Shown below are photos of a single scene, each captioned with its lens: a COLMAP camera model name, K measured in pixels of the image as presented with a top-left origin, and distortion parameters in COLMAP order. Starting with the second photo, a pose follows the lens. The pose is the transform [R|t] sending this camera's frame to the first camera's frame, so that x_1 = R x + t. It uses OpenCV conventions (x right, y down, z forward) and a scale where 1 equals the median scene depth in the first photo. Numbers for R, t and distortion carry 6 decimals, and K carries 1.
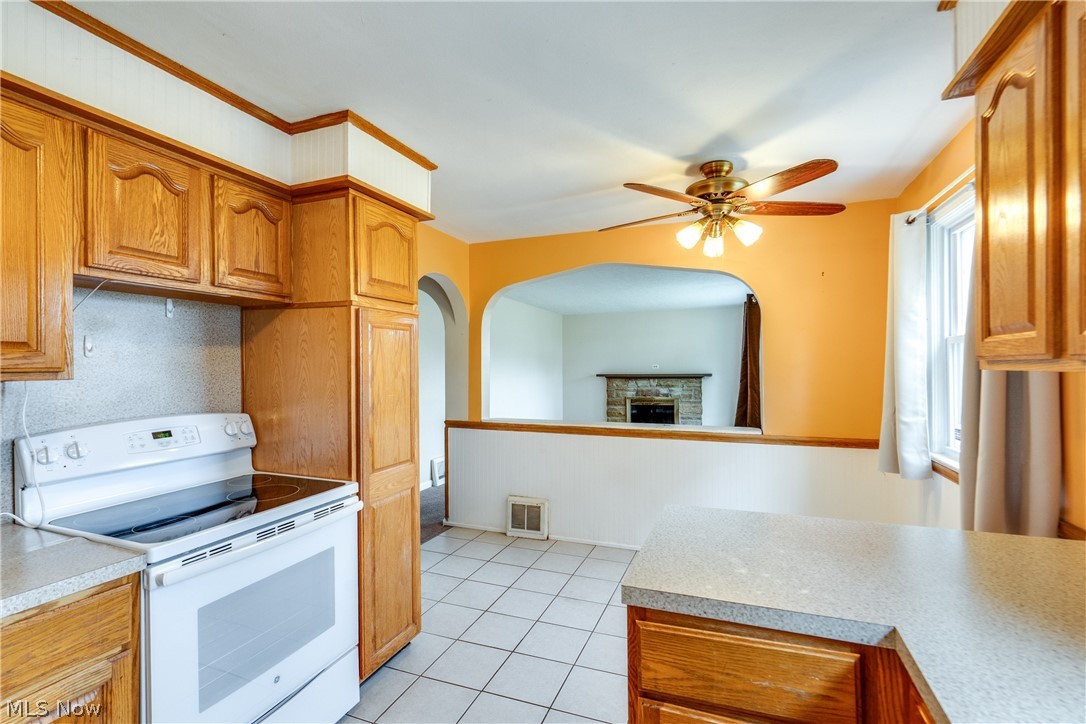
lens RADIAL K [[507.0, 0, 548.0], [0, 507.0, 363.3], [0, 0, 1]] dist [-0.002478, 0.000353]
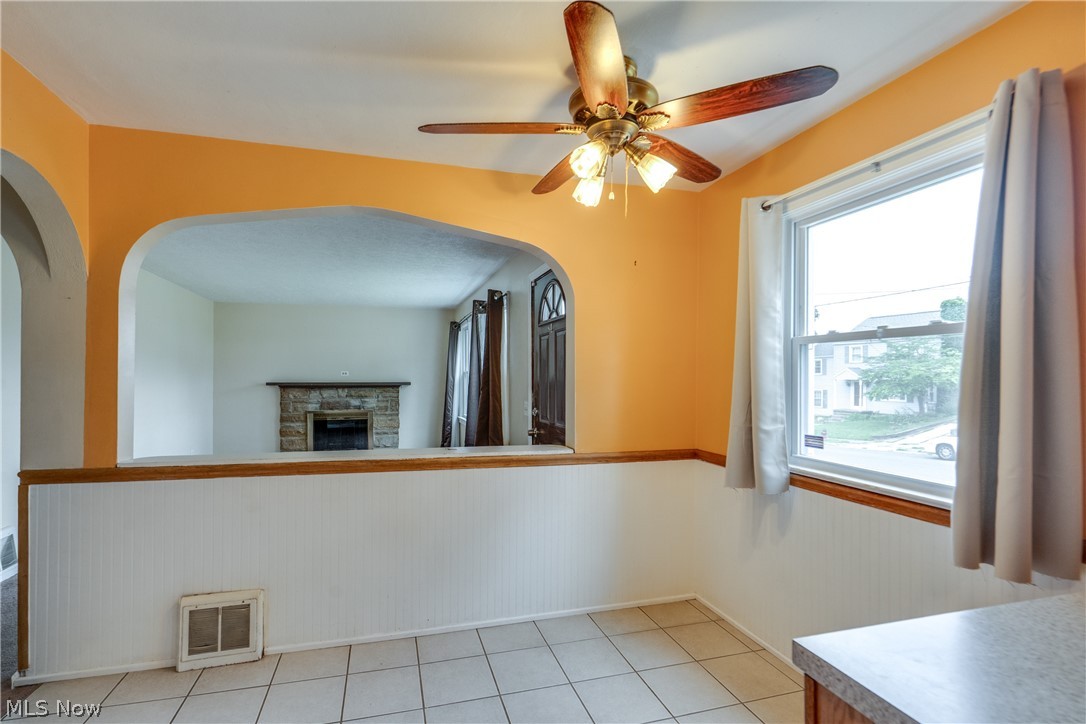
lens RADIAL K [[507.0, 0, 515.7], [0, 507.0, 375.6], [0, 0, 1]] dist [-0.002478, 0.000353]
pose [[0.807559, 0.010780, 0.589688, -0.105231], [-0.012281, 0.999924, -0.001462, 0.015702], [-0.589658, -0.006061, 0.807630, 0.322694]]
